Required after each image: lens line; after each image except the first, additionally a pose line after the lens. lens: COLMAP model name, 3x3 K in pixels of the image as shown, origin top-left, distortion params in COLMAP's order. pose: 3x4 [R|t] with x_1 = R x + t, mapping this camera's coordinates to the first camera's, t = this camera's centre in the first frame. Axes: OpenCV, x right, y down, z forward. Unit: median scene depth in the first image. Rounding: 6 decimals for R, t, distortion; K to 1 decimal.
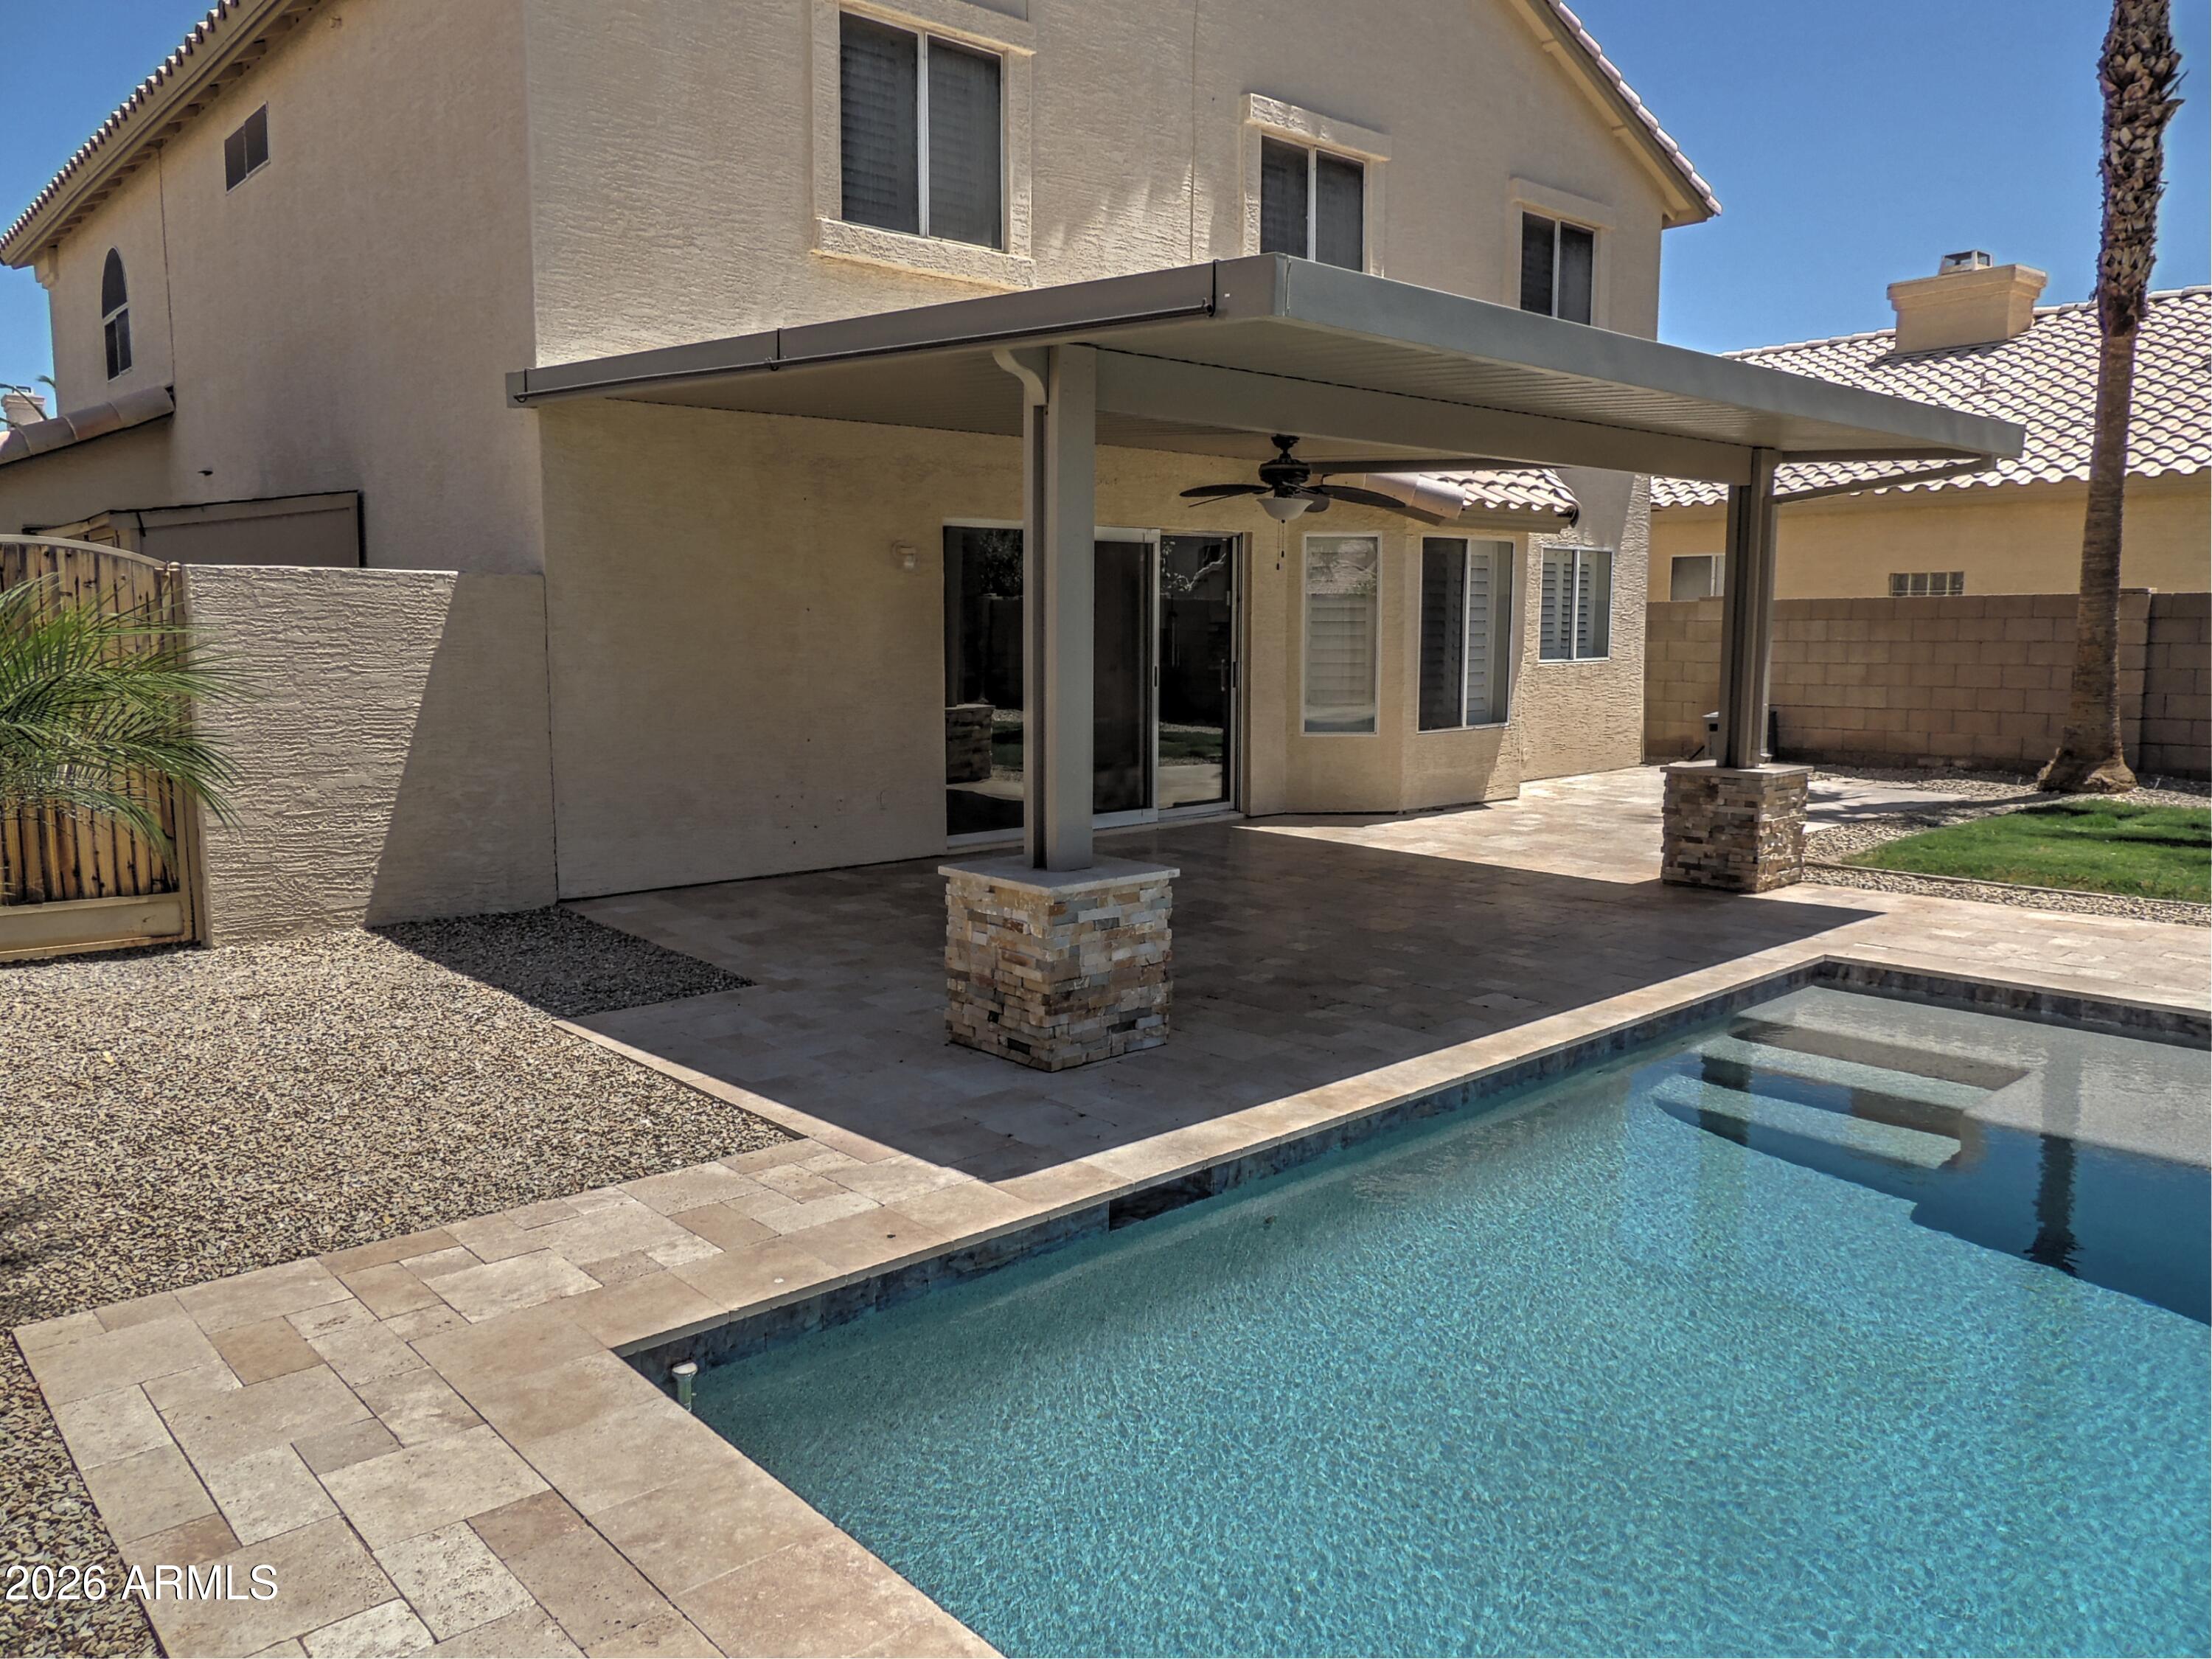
lens RADIAL K [[1579.2, 0, 1115.1], [0, 1579.2, 829.7], [0, 0, 1]] dist [-0.028633, 0.001497]
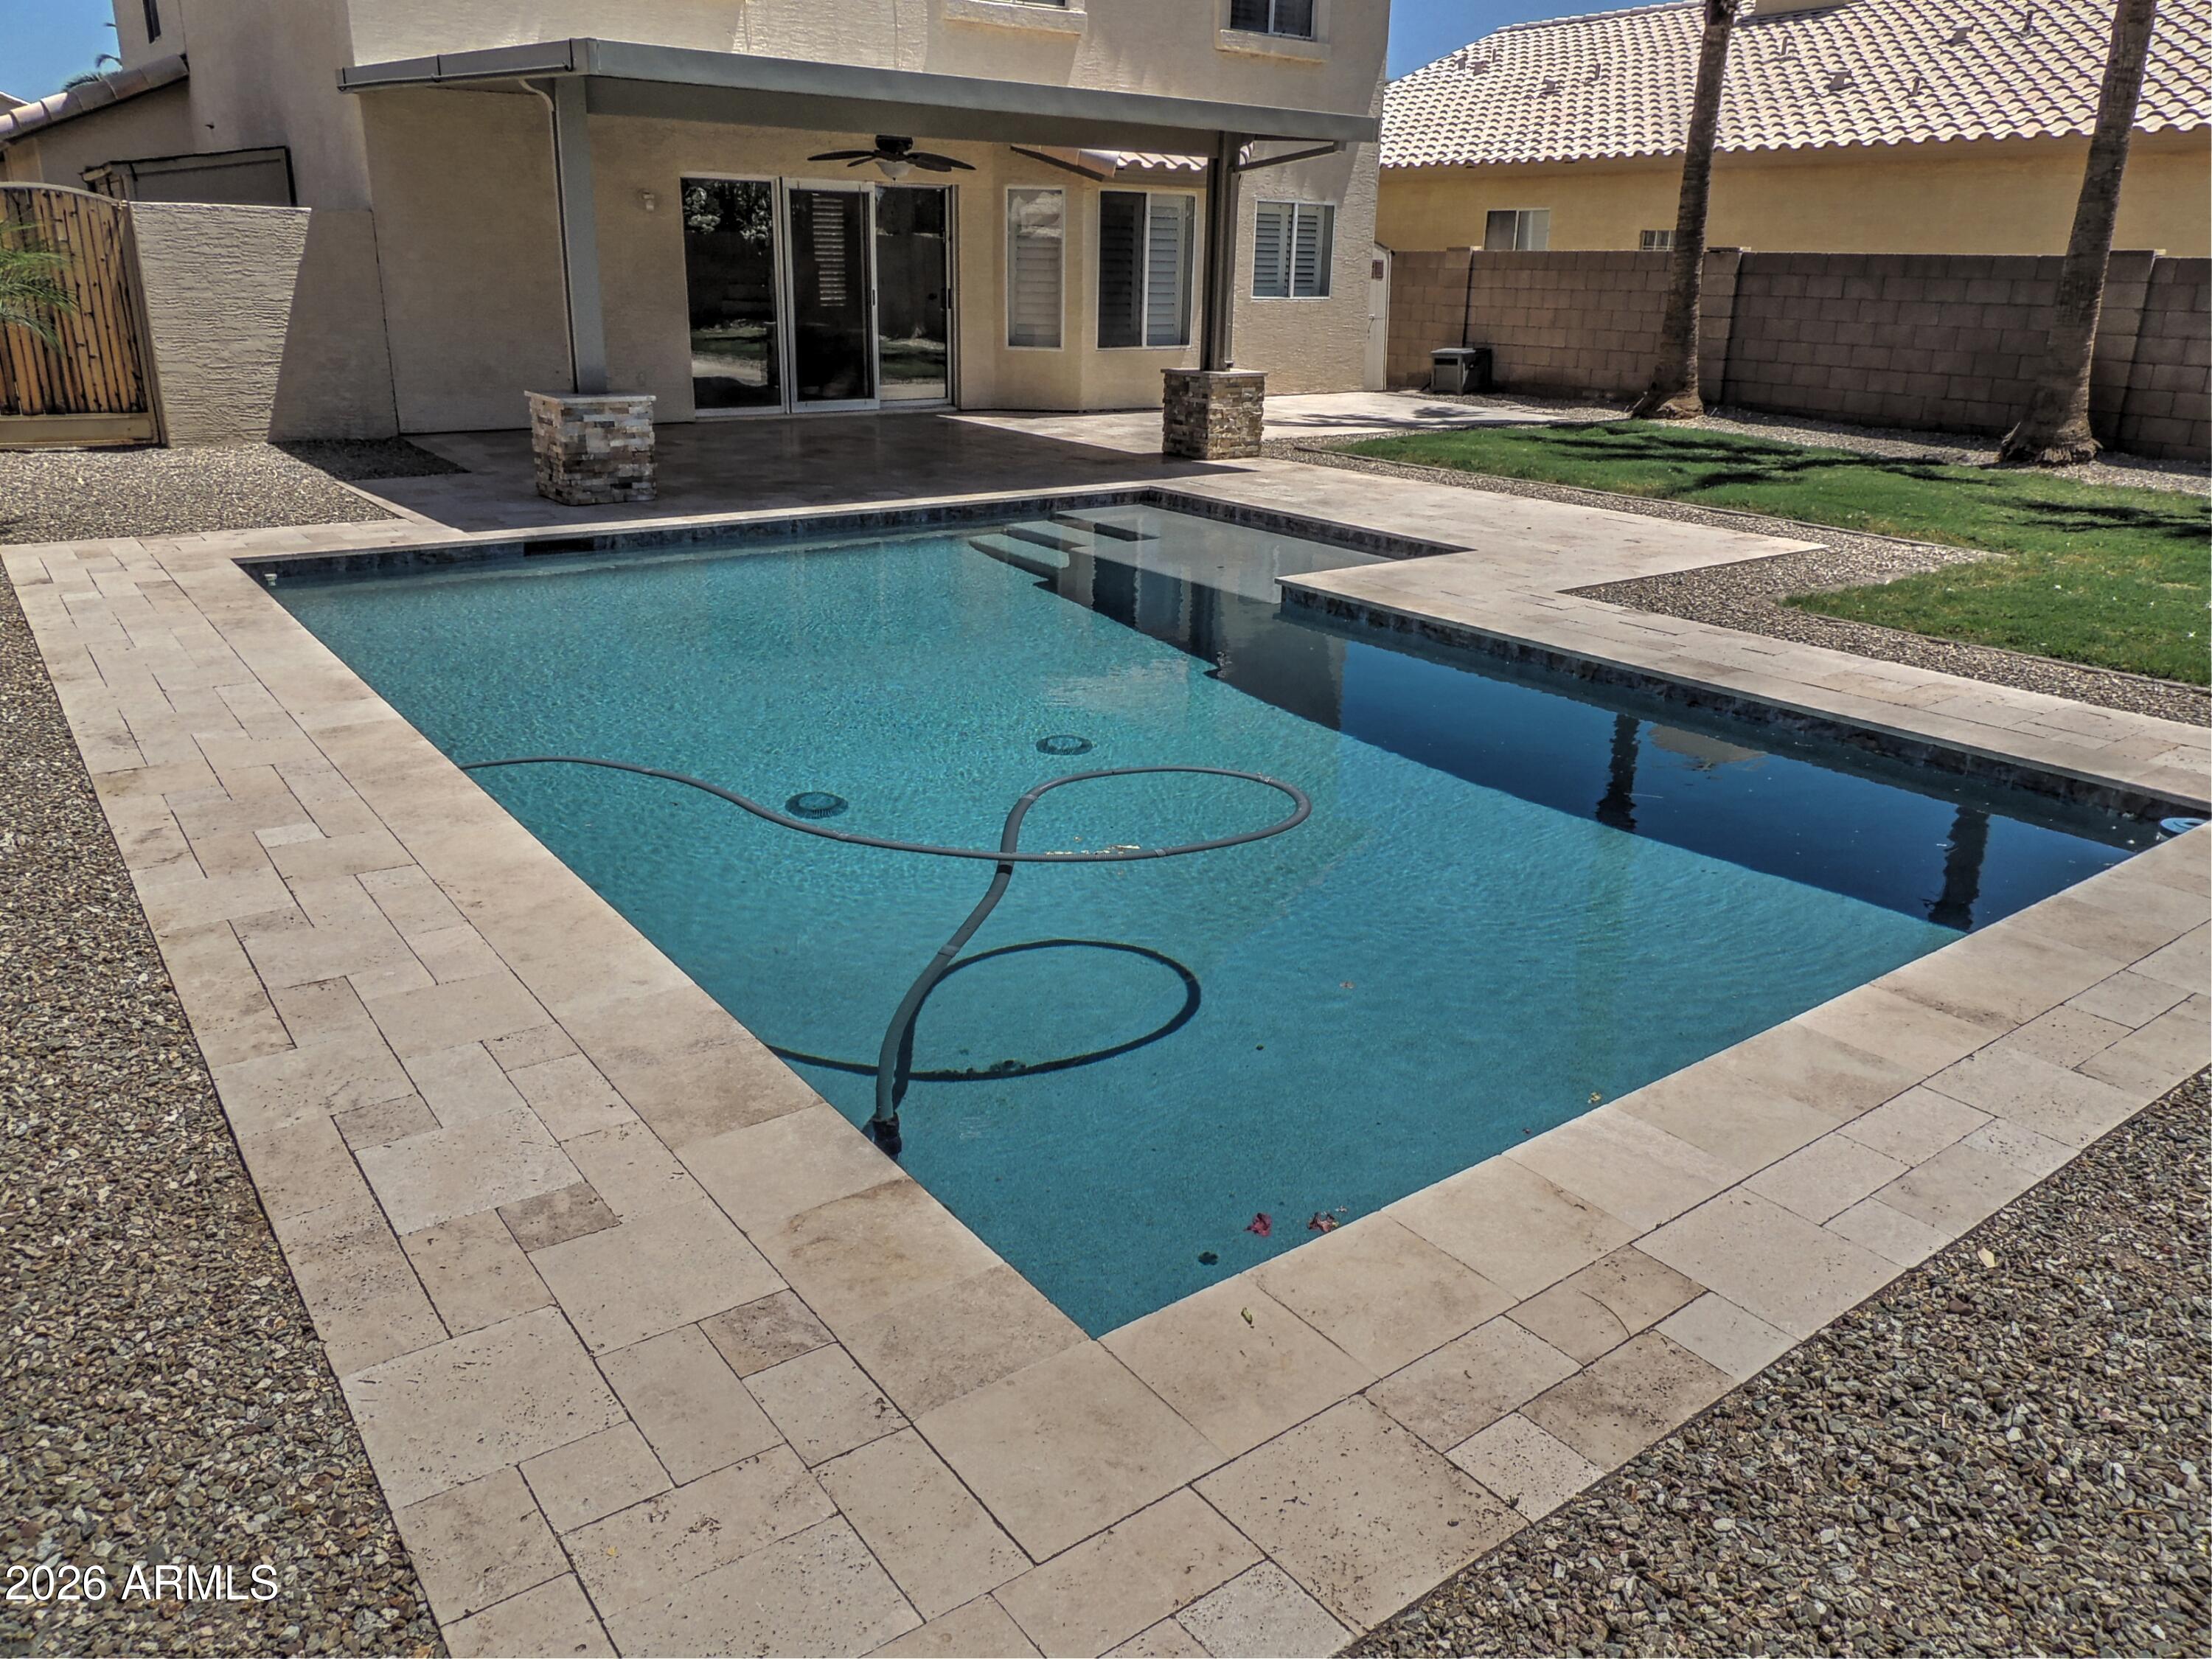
lens RADIAL K [[1545.3, 0, 1105.1], [0, 1545.3, 823.5], [0, 0, 1]] dist [-0.030128, 0.000318]
pose [[0.995190, 0.053730, -0.081914, 0.440194], [-0.035100, 0.976225, 0.213900, 0.066508], [0.091459, -0.209996, 0.973415, -0.440294]]
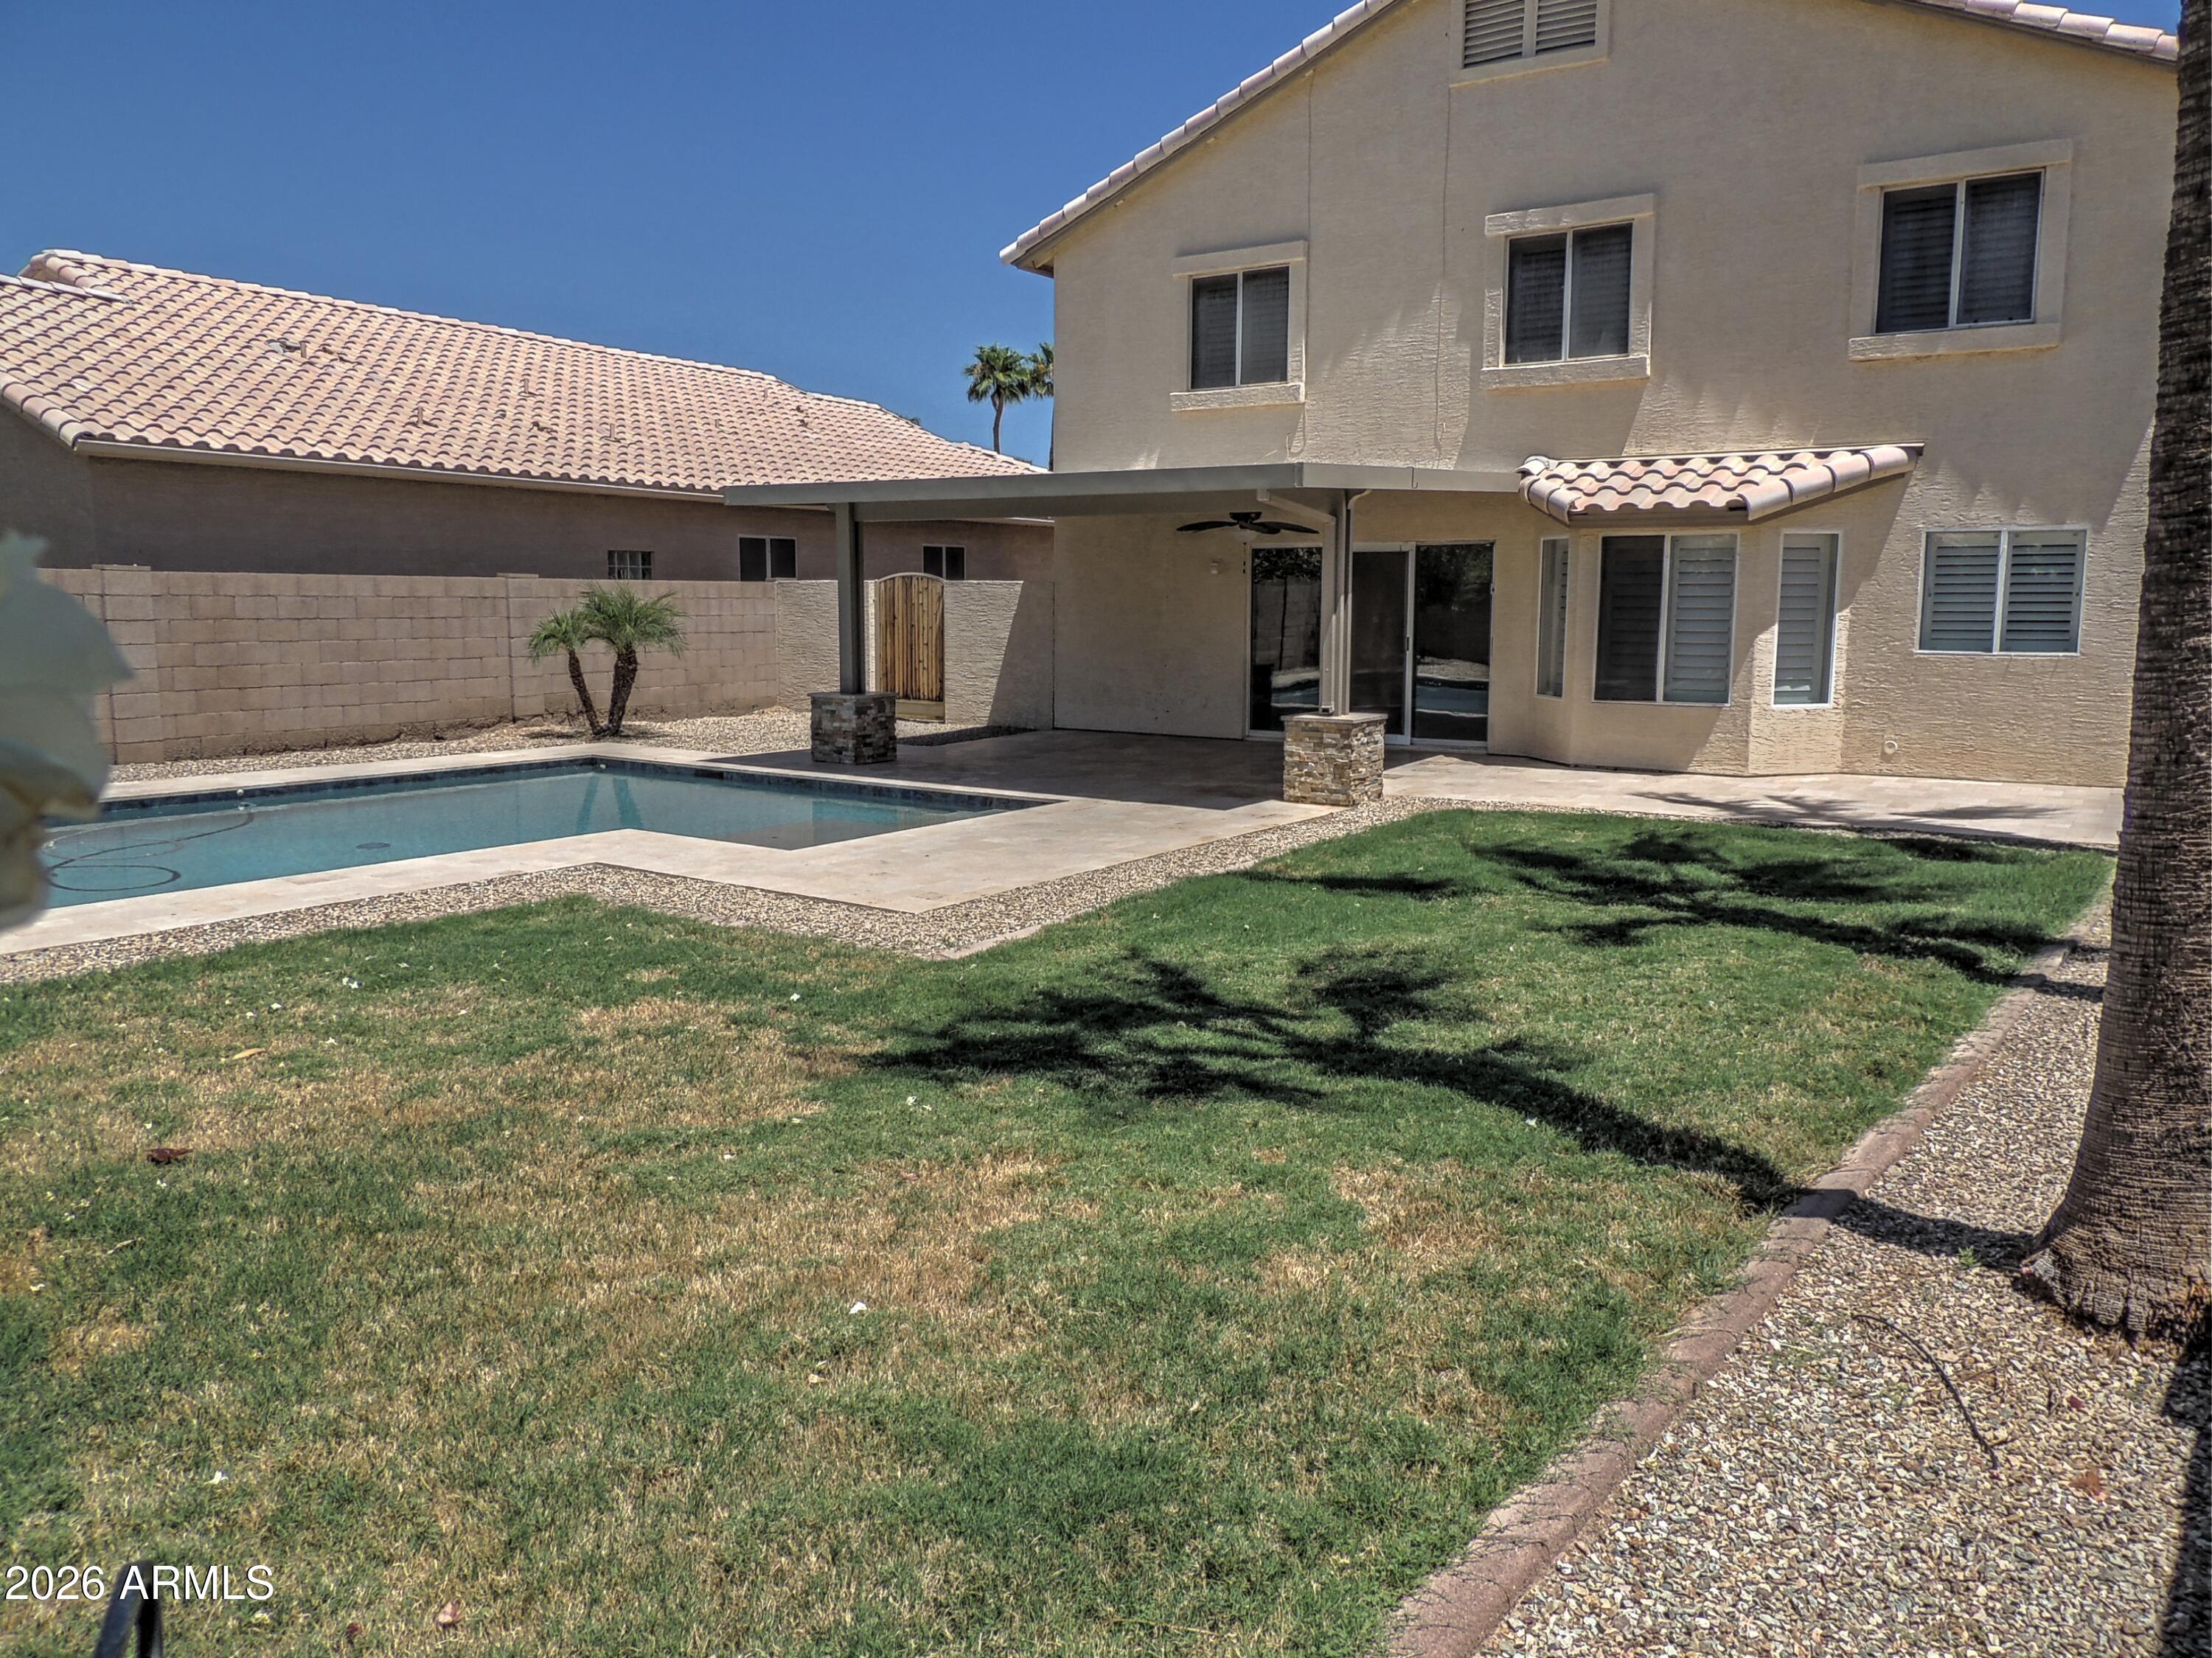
lens RADIAL K [[1532.1, 0, 1028.7], [0, 1532.1, 831.7], [0, 0, 1]] dist [-0.031444, -0.002860]
pose [[0.210894, 0.150952, -0.965783, 1.665408], [-0.130933, 0.983463, 0.125124, -0.071929], [0.968700, 0.100065, 0.227171, 0.456758]]
